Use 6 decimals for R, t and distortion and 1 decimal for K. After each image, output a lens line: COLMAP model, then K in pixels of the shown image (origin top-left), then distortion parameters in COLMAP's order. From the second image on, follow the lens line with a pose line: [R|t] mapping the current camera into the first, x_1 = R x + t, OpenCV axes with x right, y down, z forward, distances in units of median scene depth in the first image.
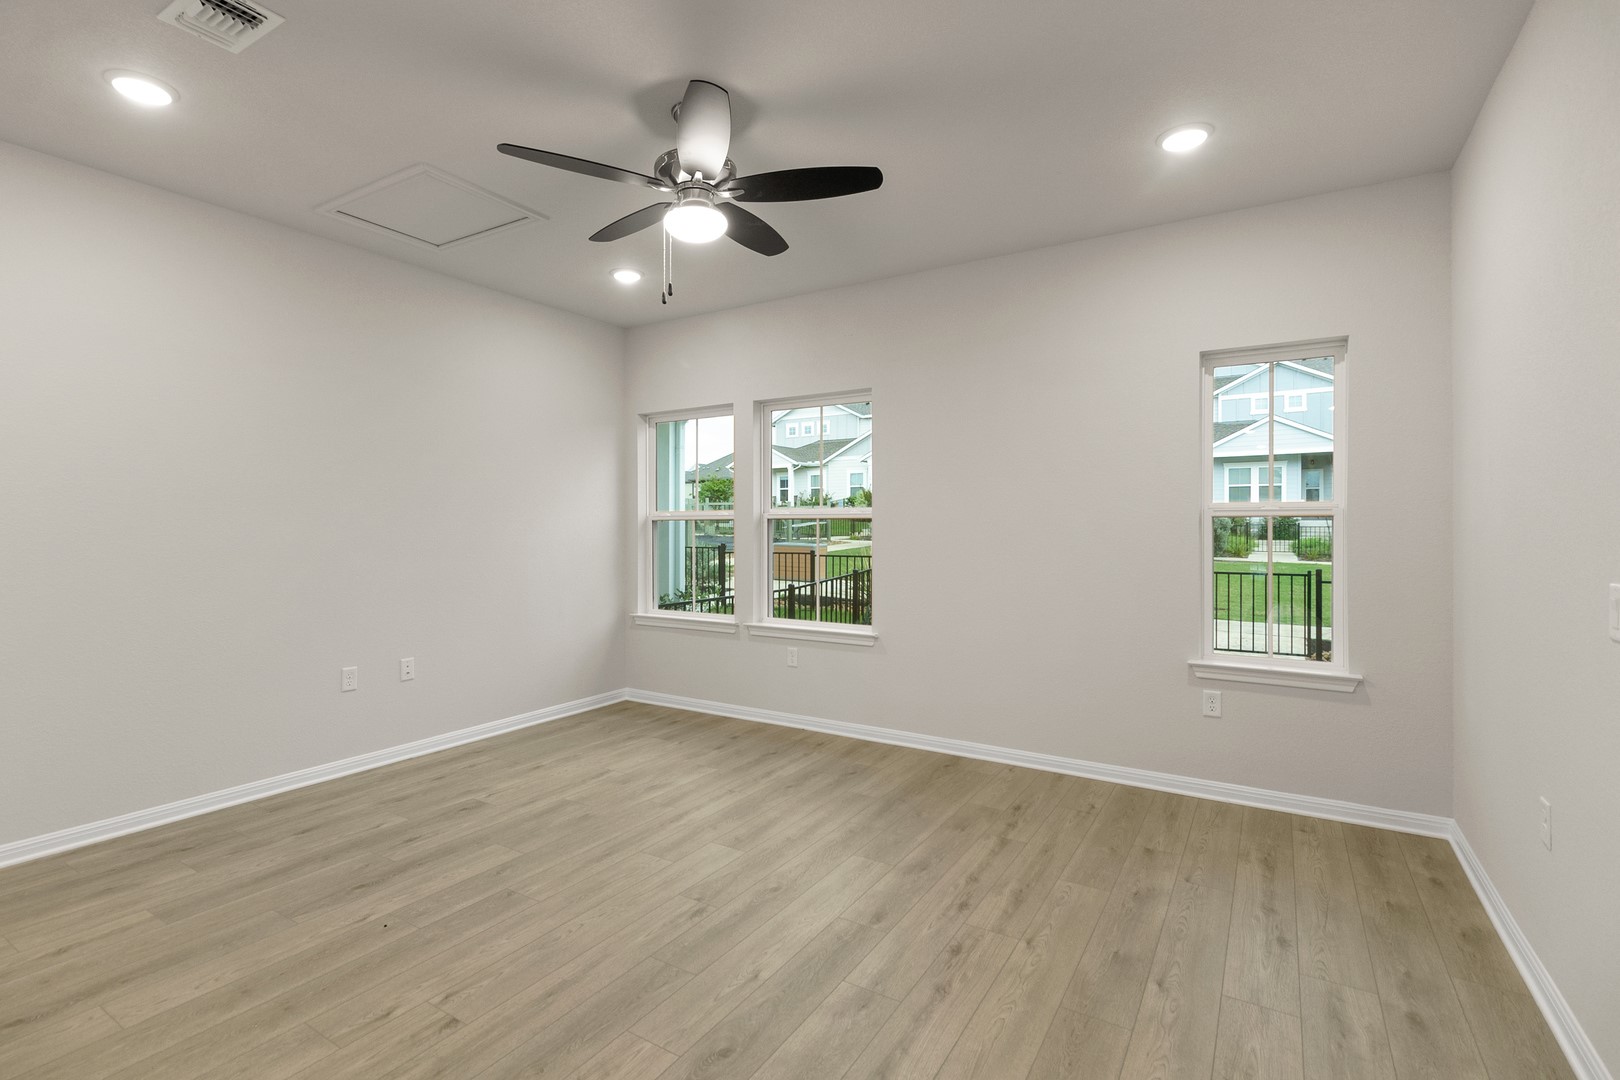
lens RADIAL K [[750.5, 0, 787.1], [0, 750.5, 529.5], [0, 0, 1]] dist [0.004118, 0.000510]
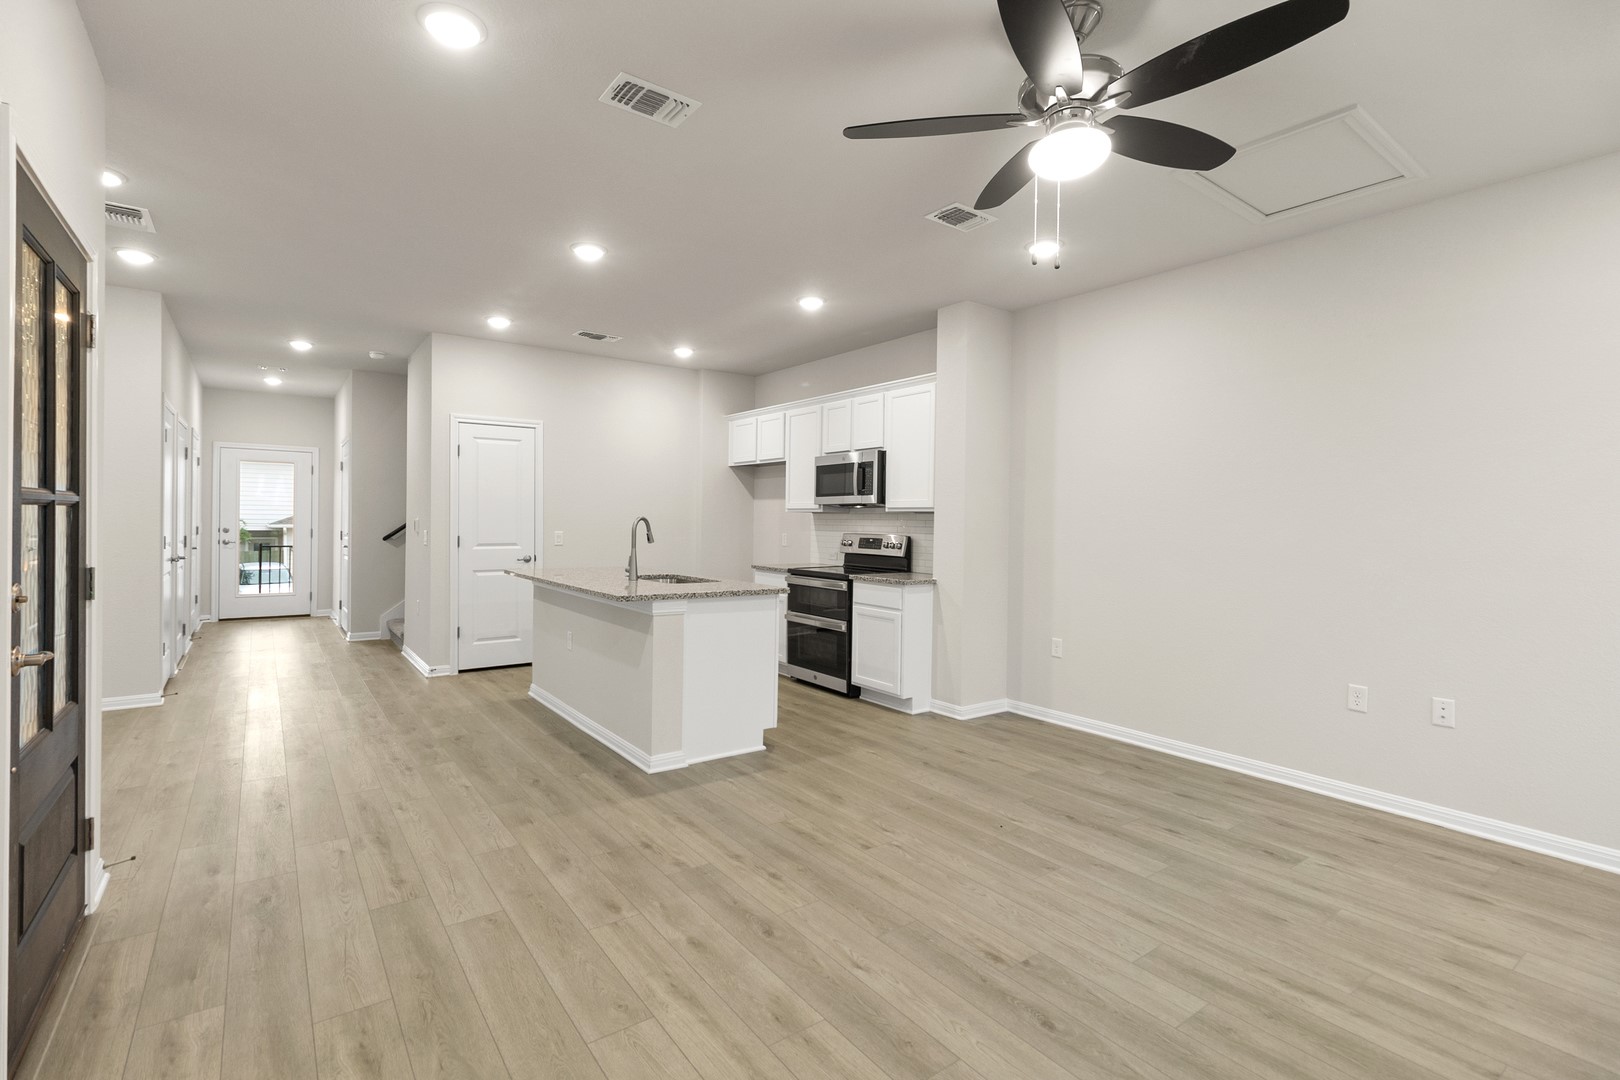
lens RADIAL K [[750.5, 0, 791.8], [0, 750.5, 522.0], [0, 0, 1]] dist [0.004118, 0.000510]
pose [[-0.370989, -0.004951, -0.928624, 0.559991], [-0.017608, 0.999844, 0.001704, -0.002142], [0.928470, 0.016983, -0.371018, 0.769064]]
